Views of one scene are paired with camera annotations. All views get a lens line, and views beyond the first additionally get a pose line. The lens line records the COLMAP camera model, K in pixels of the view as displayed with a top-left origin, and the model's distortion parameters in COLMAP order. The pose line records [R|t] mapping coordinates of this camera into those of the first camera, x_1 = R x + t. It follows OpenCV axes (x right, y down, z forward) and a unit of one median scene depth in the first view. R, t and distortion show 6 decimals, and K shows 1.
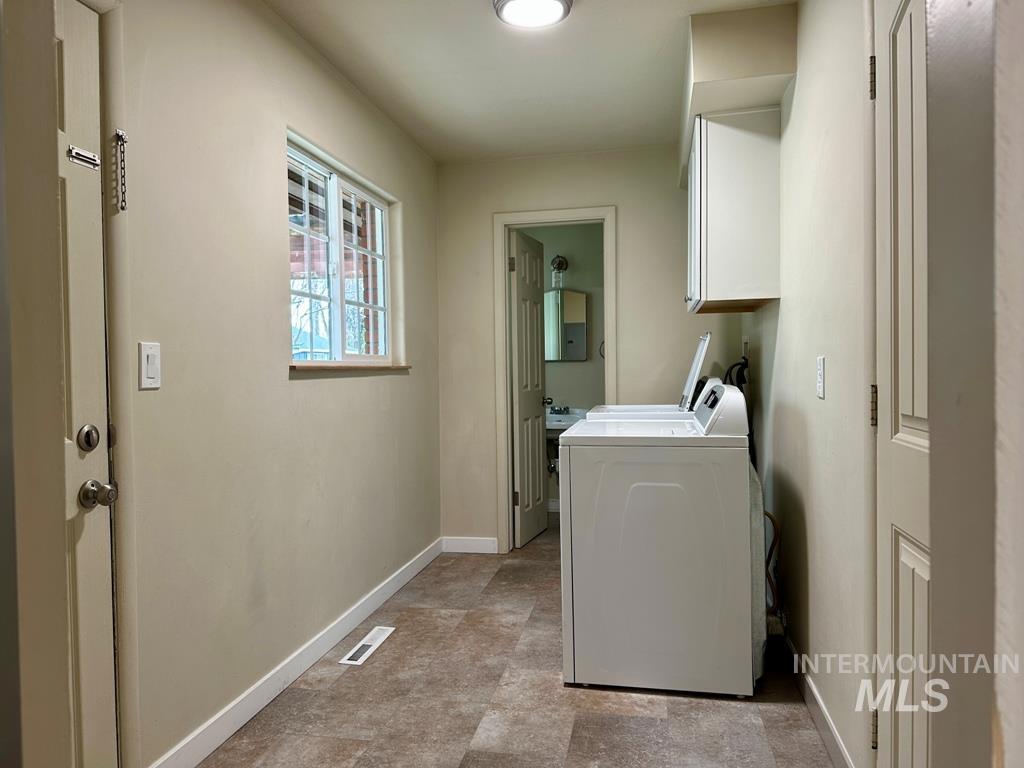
lens RADIAL K [[710.4, 0, 512.0], [0, 710.4, 384.0], [0, 0, 1]] dist [0.134249, -0.184727]
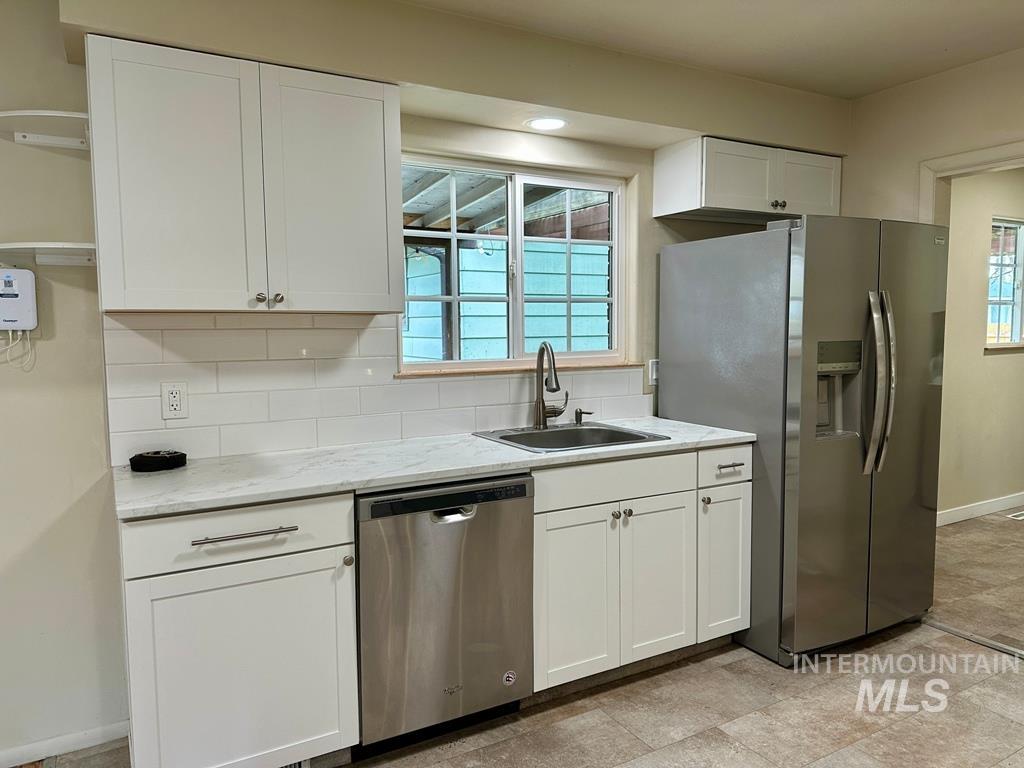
lens RADIAL K [[710.4, 0, 512.0], [0, 710.4, 384.0], [0, 0, 1]] dist [0.134249, -0.184727]
pose [[0.649960, 0.078095, -0.755945, 0.238270], [-0.022426, 0.996244, 0.083639, -0.045629], [0.759637, -0.037409, 0.649270, -0.844260]]
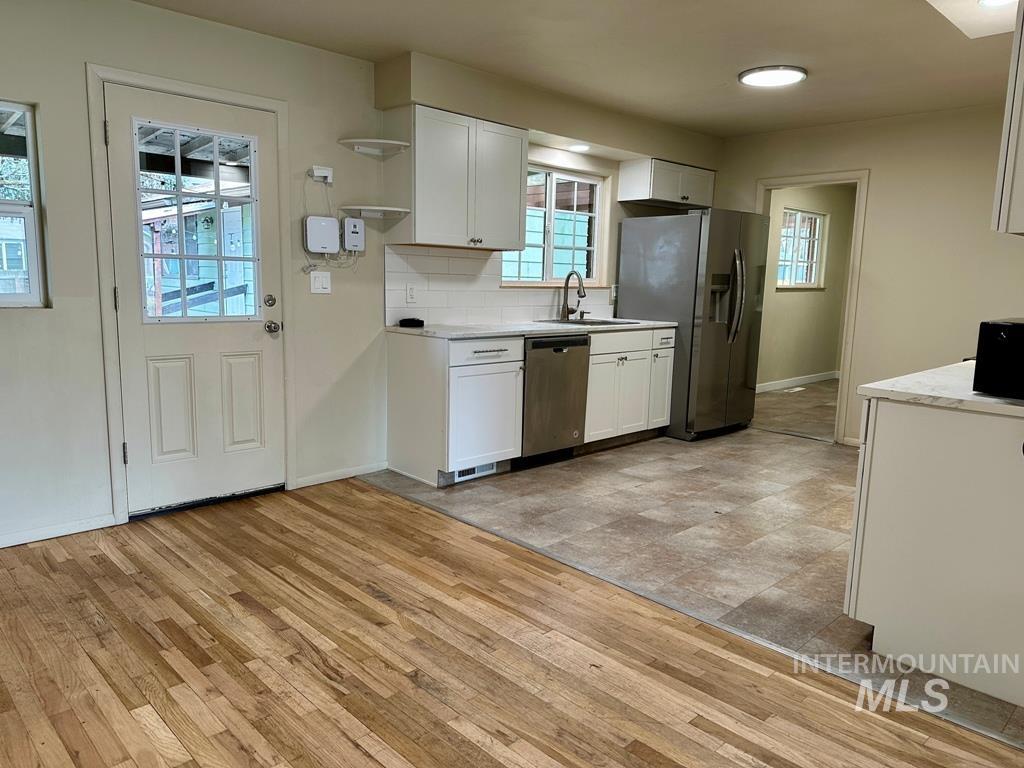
lens RADIAL K [[710.4, 0, 512.0], [0, 710.4, 384.0], [0, 0, 1]] dist [0.134249, -0.184727]
pose [[0.819122, 0.122559, -0.560374, 0.403518], [-0.052711, 0.988857, 0.139223, 0.010181], [0.571193, -0.084502, 0.816455, -1.623460]]
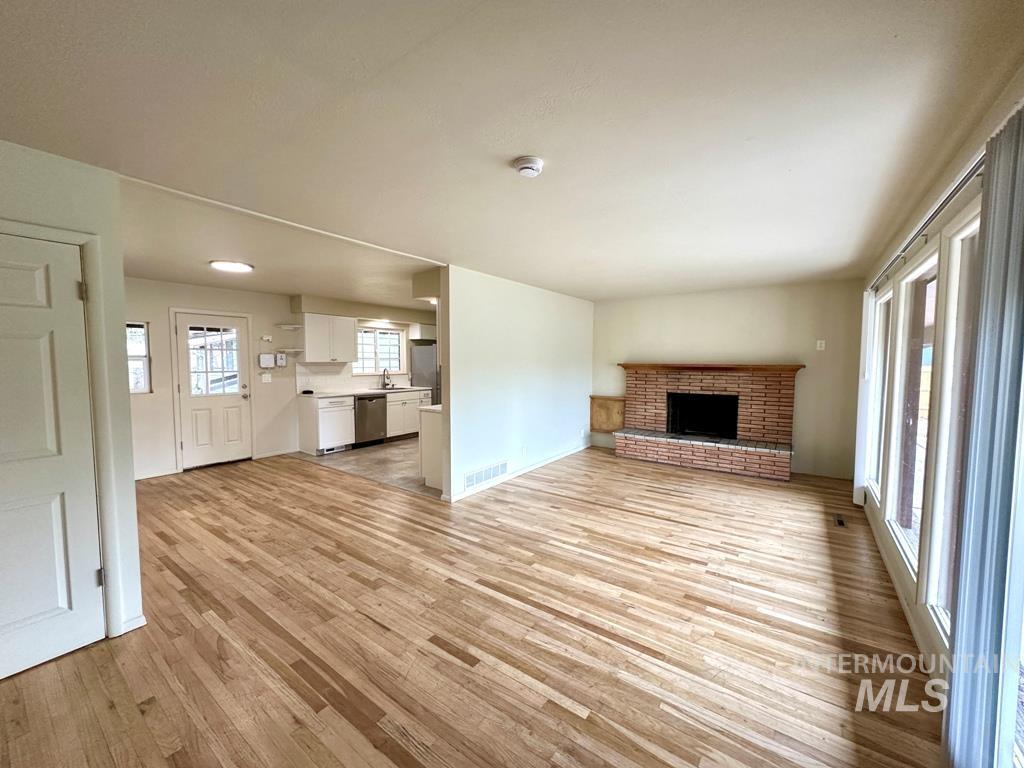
lens RADIAL K [[407.1, 0, 512.0], [0, 407.1, 384.0], [0, 0, 1]] dist [-0.001735, -0.000199]
pose [[0.907112, 0.043930, -0.418591, 1.160330], [-0.027808, 0.998620, 0.044540, -0.057582], [0.419970, -0.028763, 0.907082, -1.971771]]
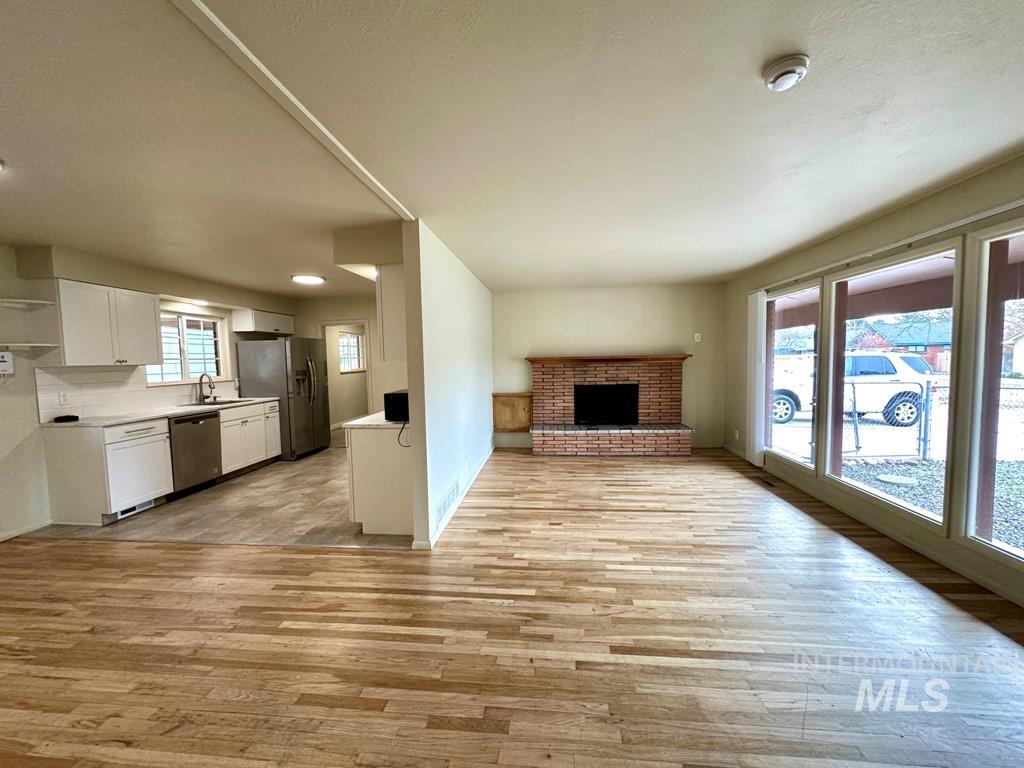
lens RADIAL K [[407.1, 0, 512.0], [0, 407.1, 384.0], [0, 0, 1]] dist [-0.001735, -0.000199]
pose [[0.995985, -0.009693, 0.088999, 0.596667], [0.006327, 0.999257, 0.038018, -0.035309], [-0.089301, -0.037303, 0.995306, -1.835535]]
